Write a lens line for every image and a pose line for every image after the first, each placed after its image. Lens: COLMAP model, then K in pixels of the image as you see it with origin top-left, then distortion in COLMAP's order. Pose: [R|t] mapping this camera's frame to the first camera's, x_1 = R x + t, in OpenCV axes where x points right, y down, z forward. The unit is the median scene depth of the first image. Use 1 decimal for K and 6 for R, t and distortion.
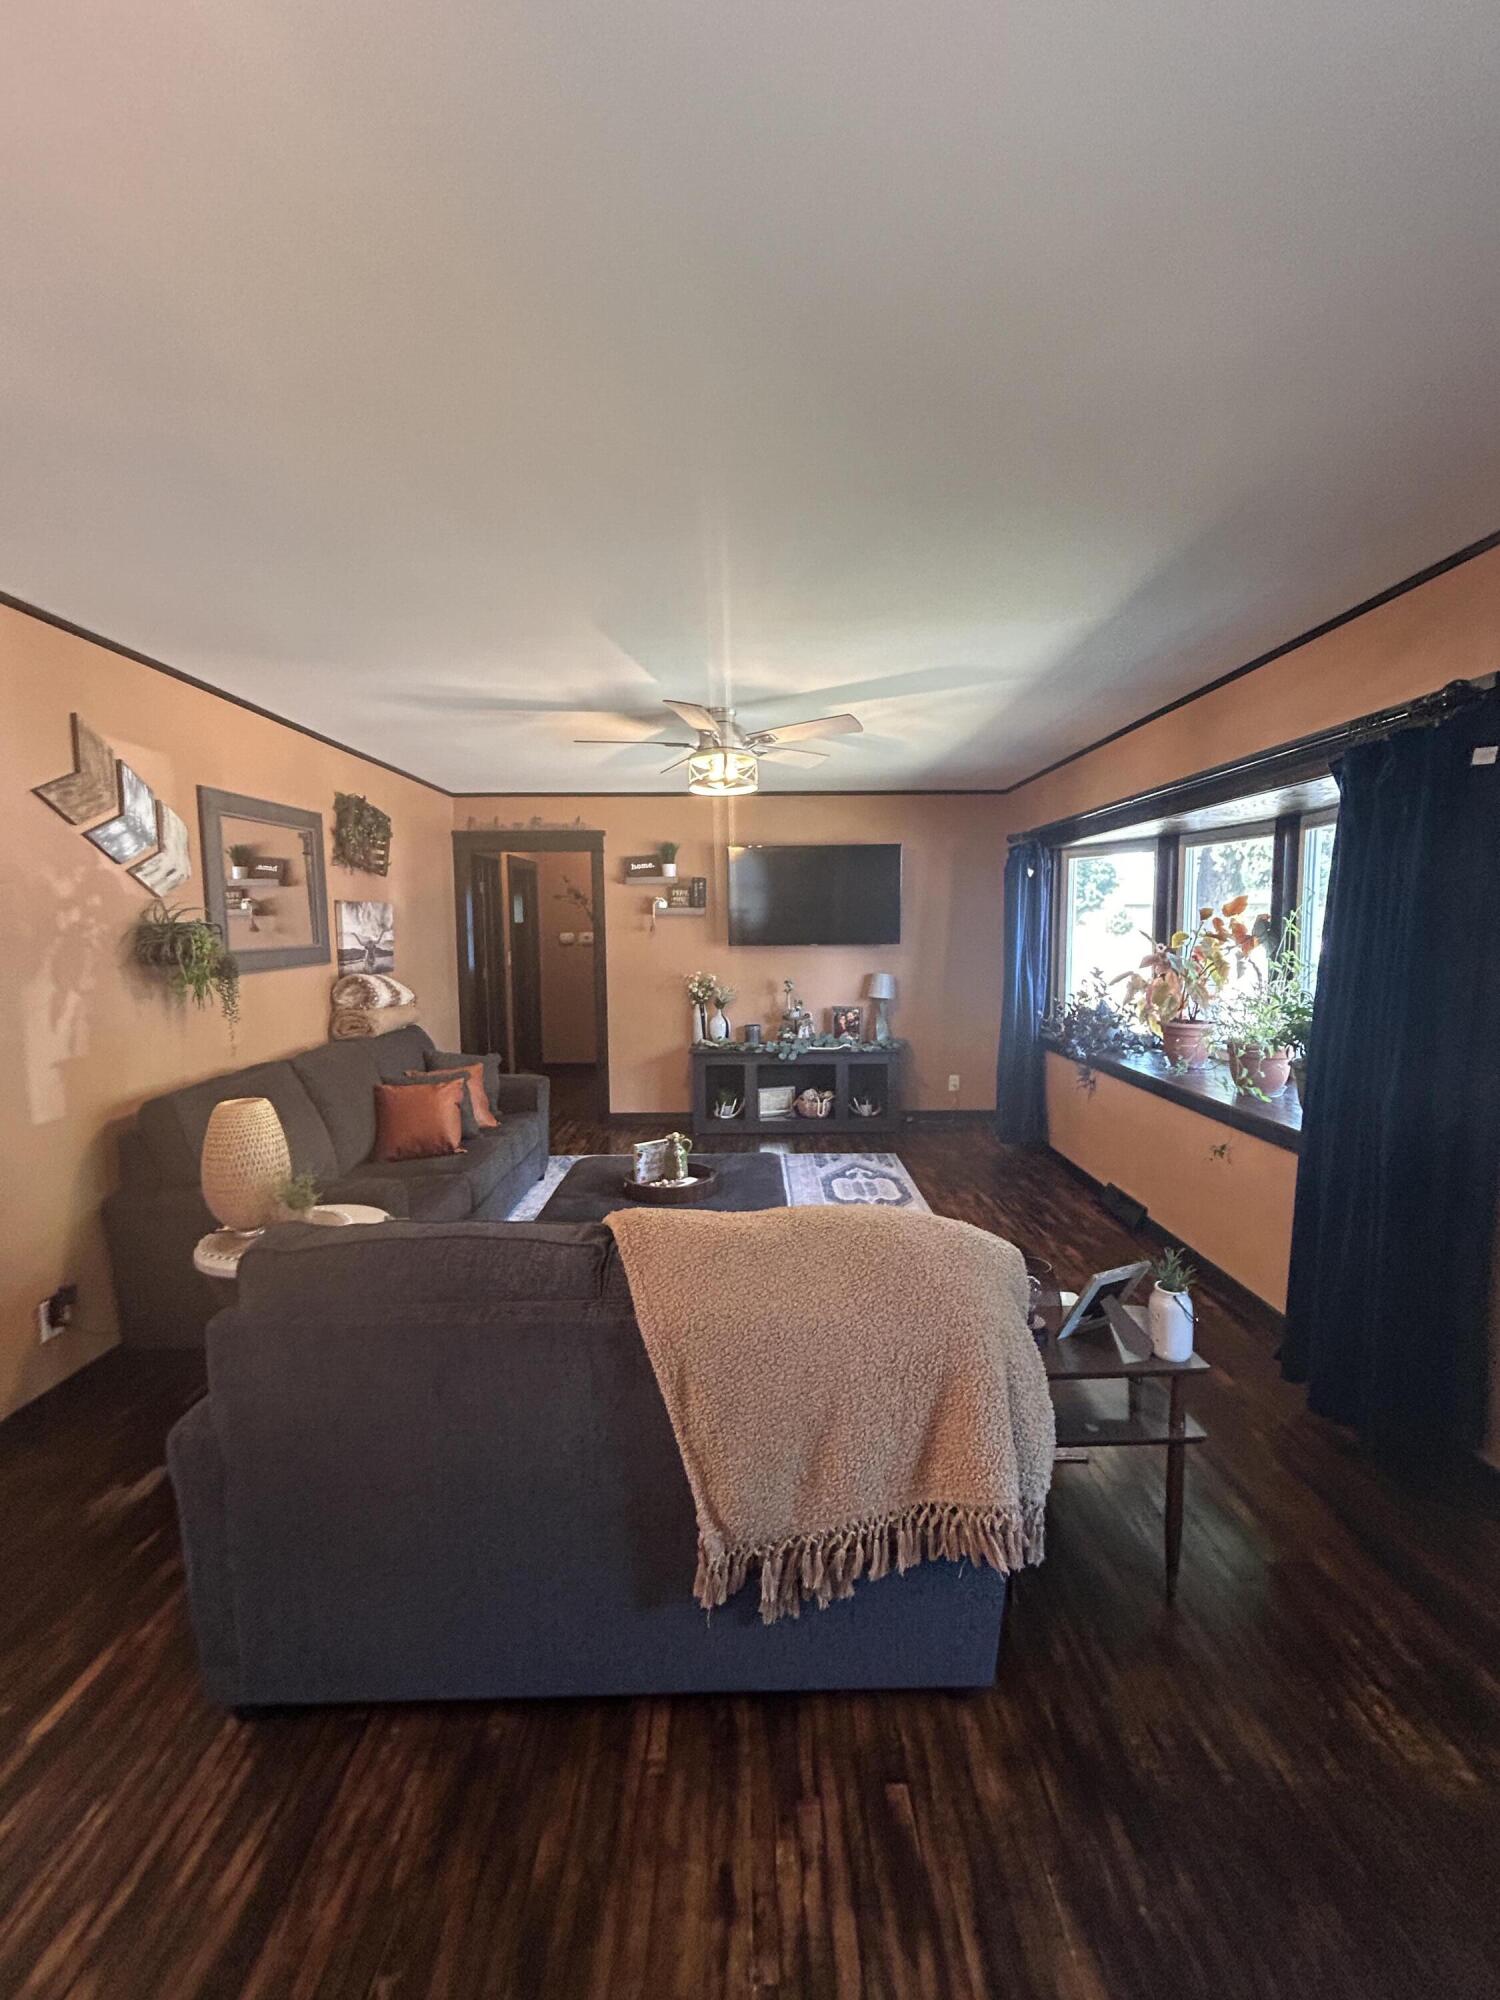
lens RADIAL K [[813.7, 0, 754.5], [0, 813.7, 990.9], [0, 0, 1]] dist [0.000352, 0.001107]
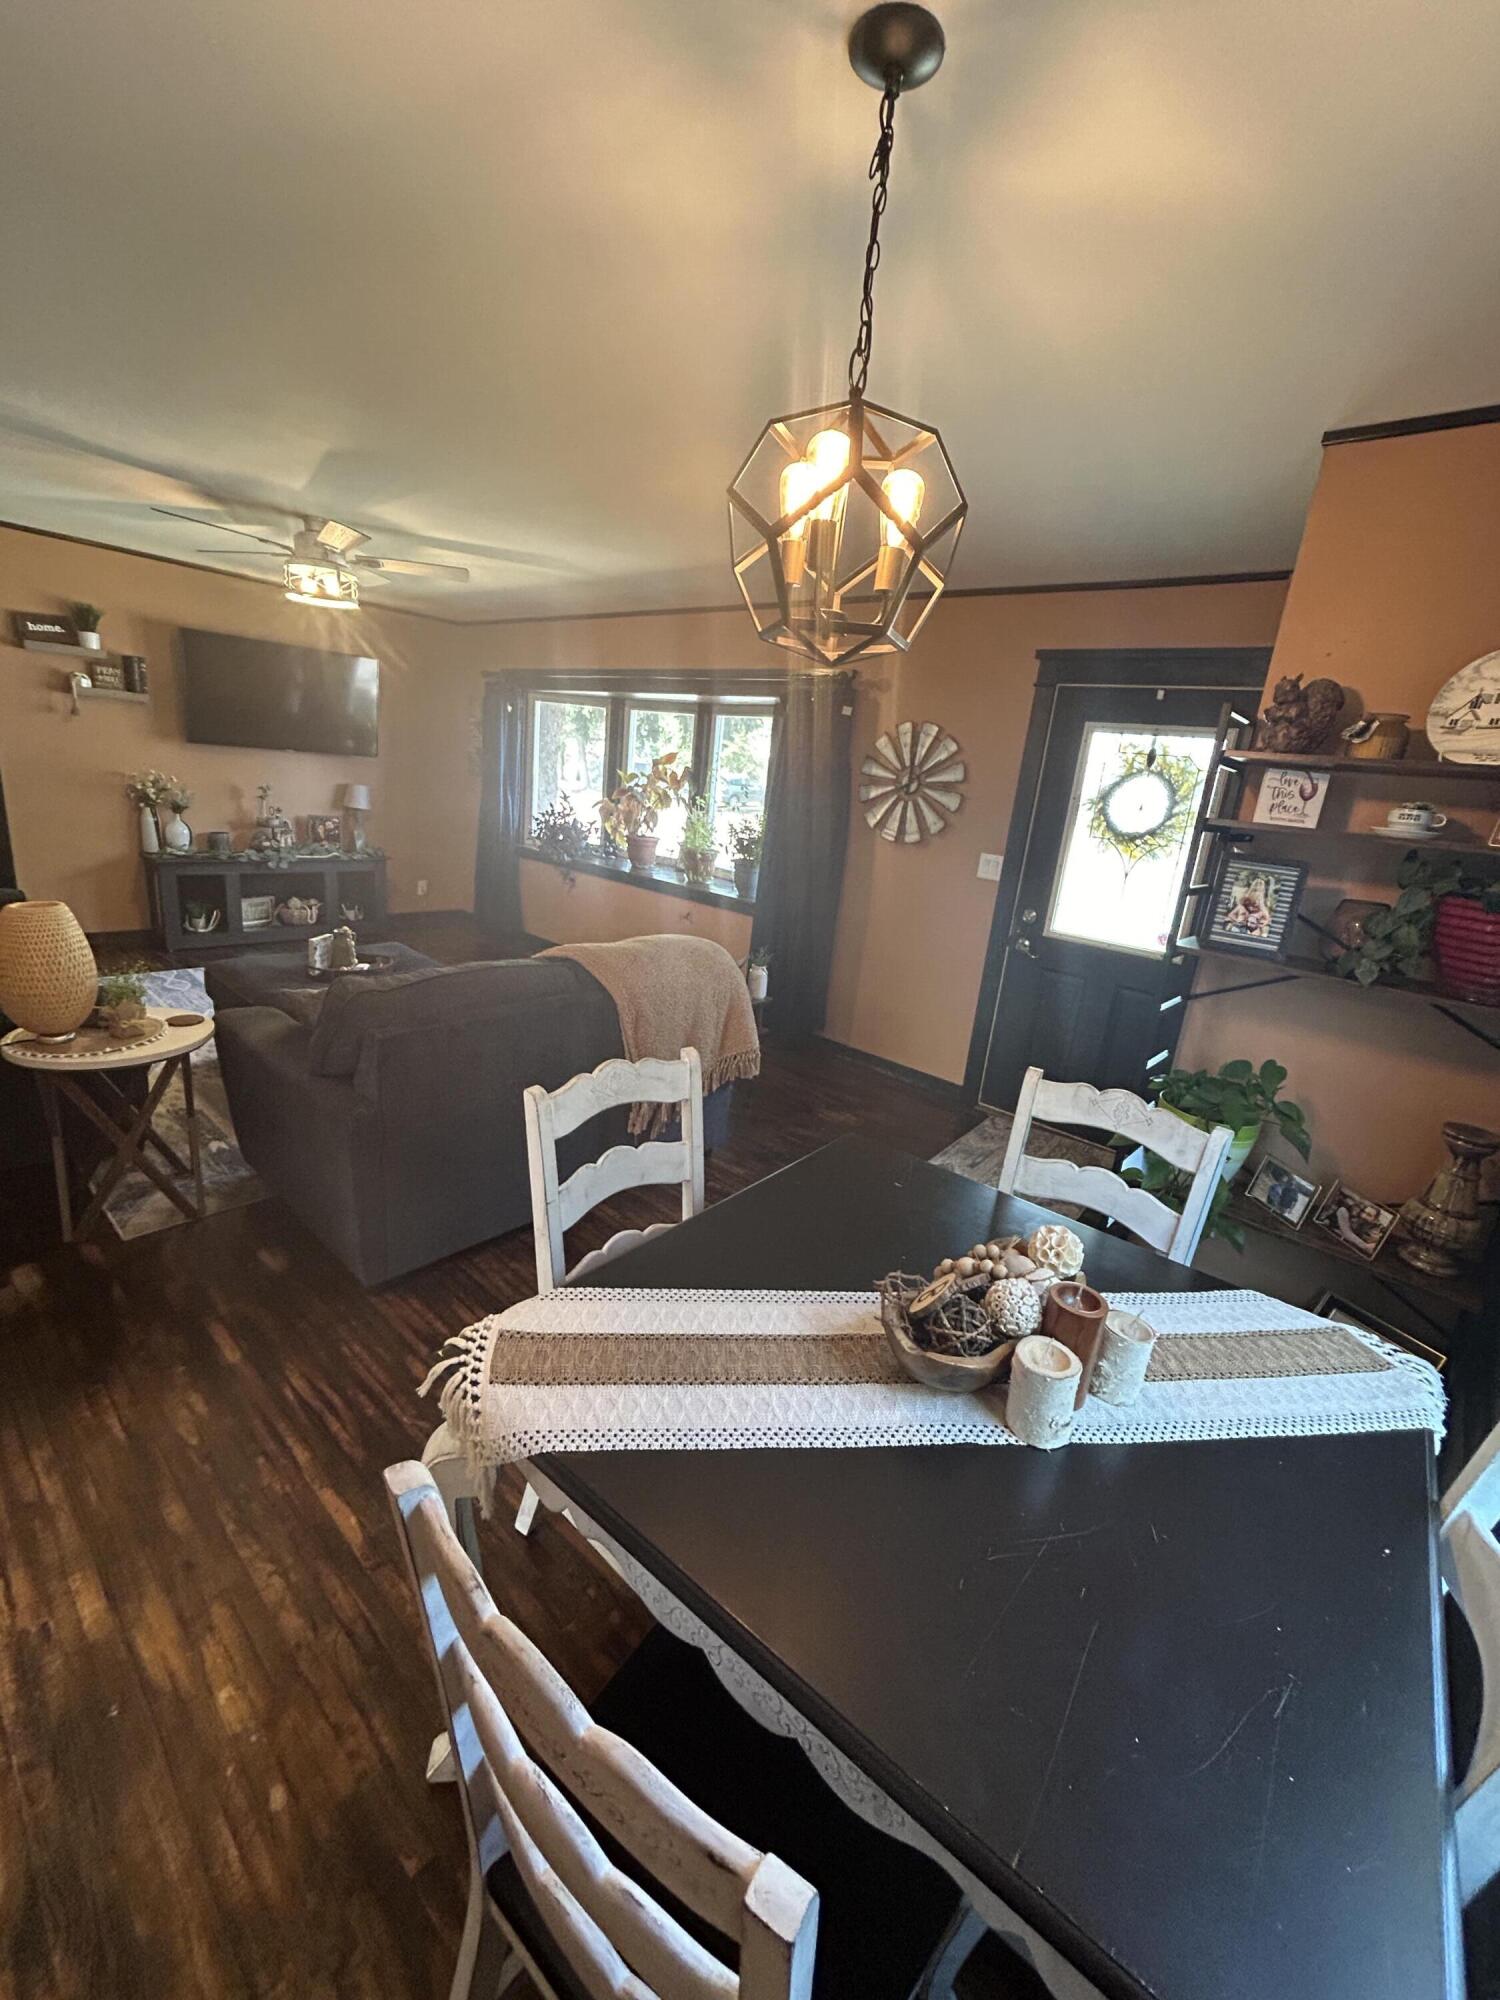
lens RADIAL K [[817.5, 0, 754.1], [0, 817.5, 990.5], [0, 0, 1]] dist [-0.001281, 0.003873]
pose [[0.661922, -0.123837, 0.739272, -0.365168], [-0.045180, 0.977874, 0.204258, -0.000181], [-0.748210, -0.168603, 0.641682, -0.120207]]
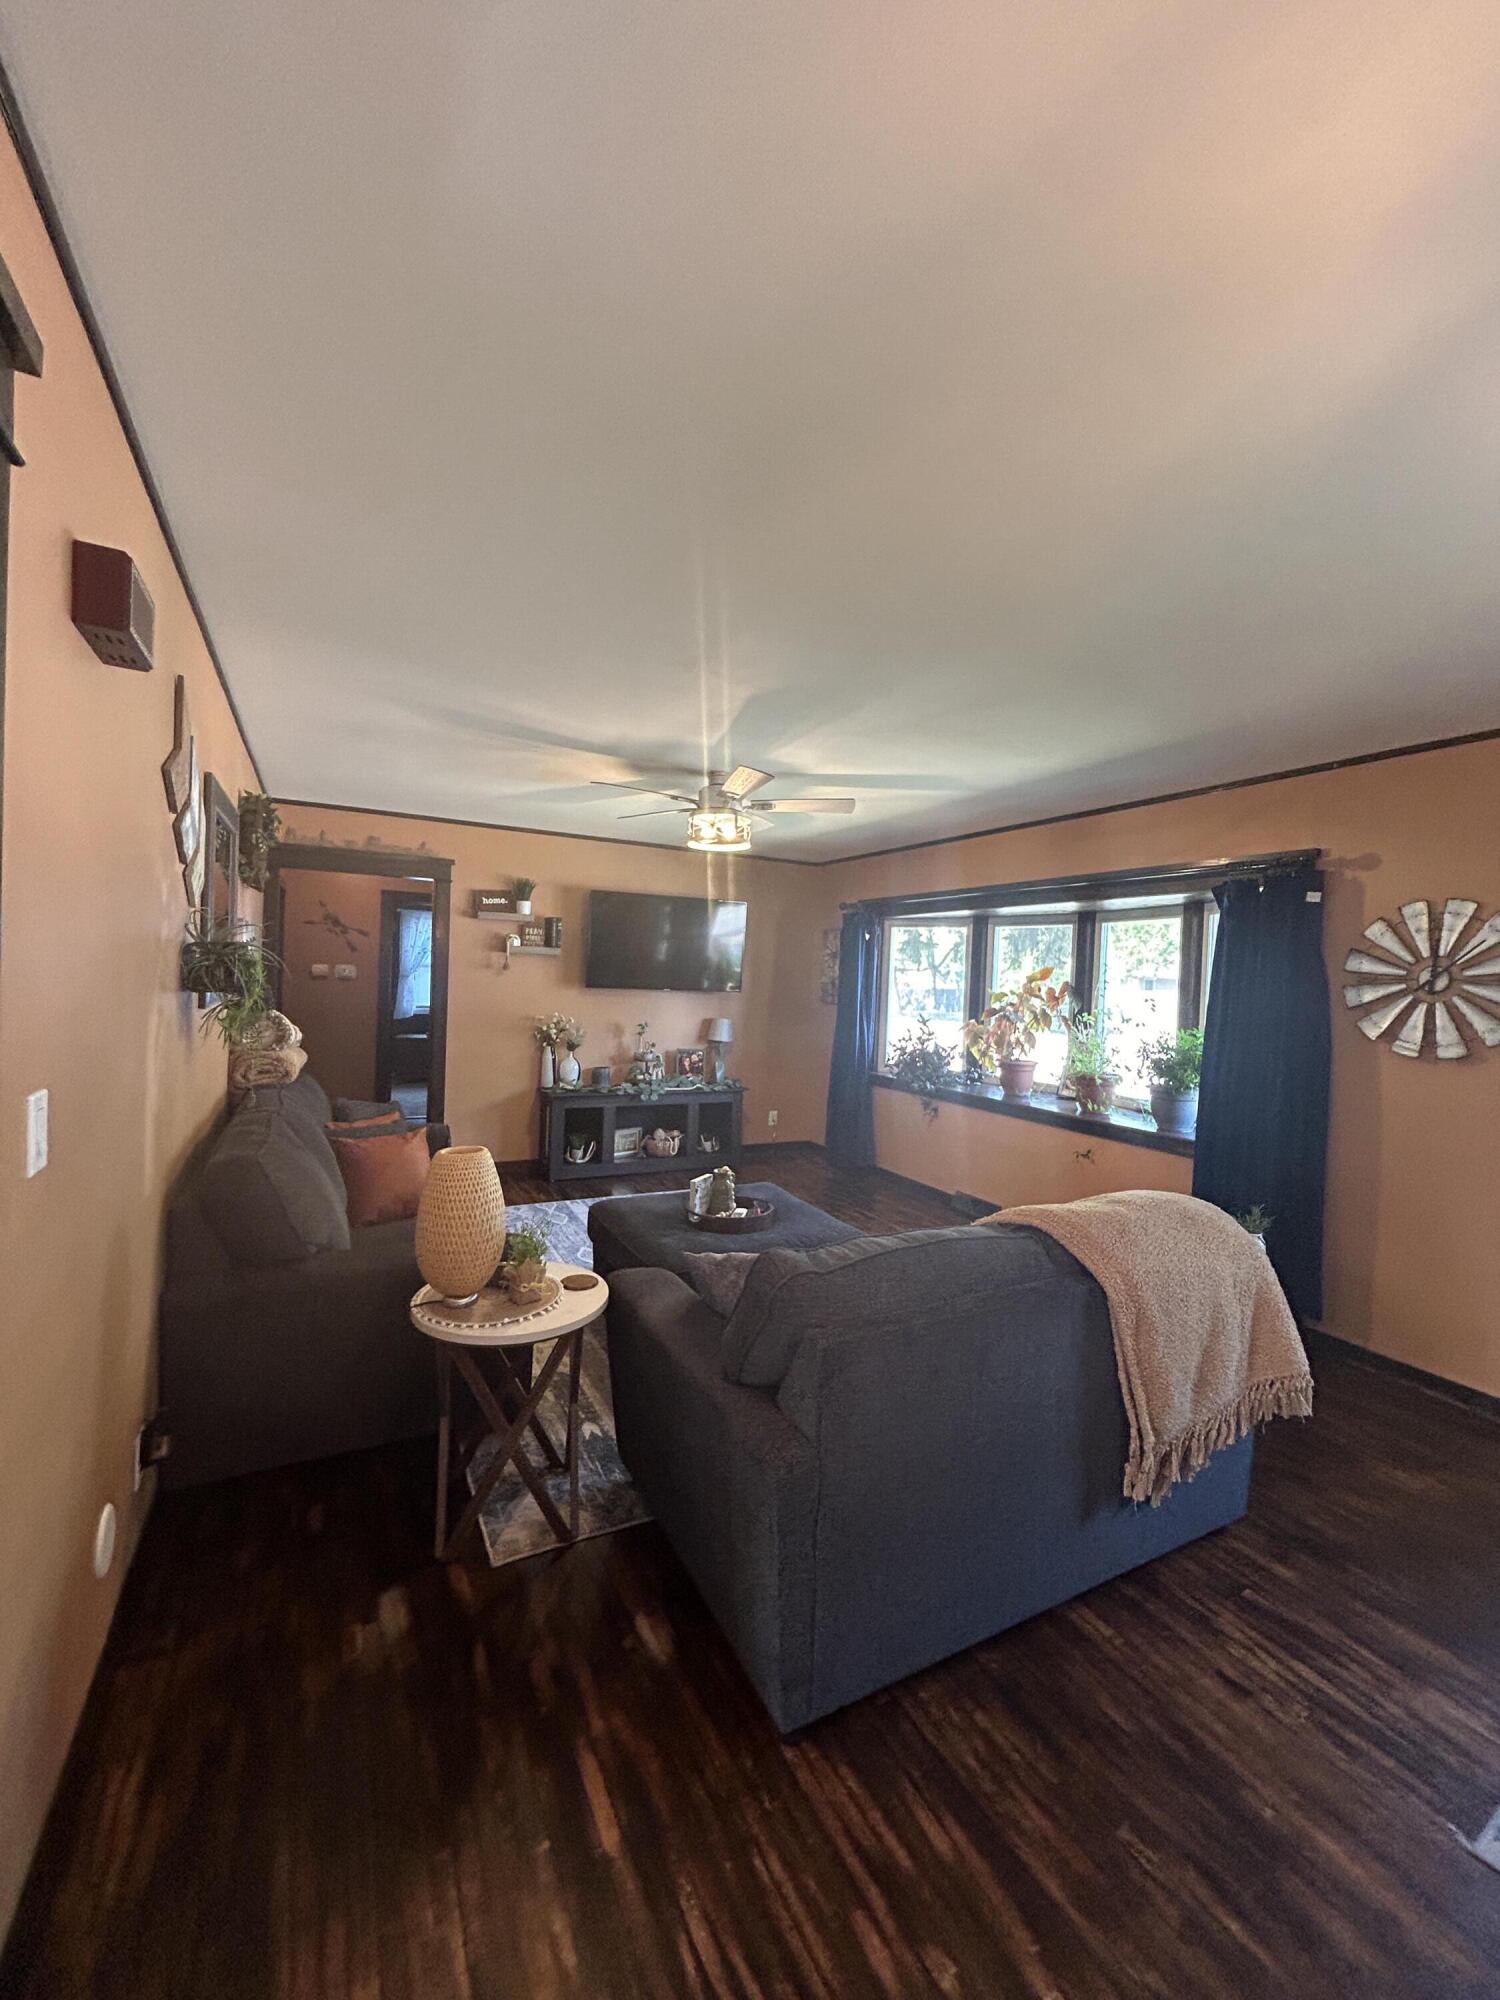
lens RADIAL K [[813.7, 0, 754.5], [0, 813.7, 990.9], [0, 0, 1]] dist [0.000352, 0.001107]
pose [[0.885638, 0.034265, 0.463111, -0.352117], [-0.008767, 0.998330, -0.057100, 0.004106], [-0.464294, 0.046510, 0.884459, 0.024272]]
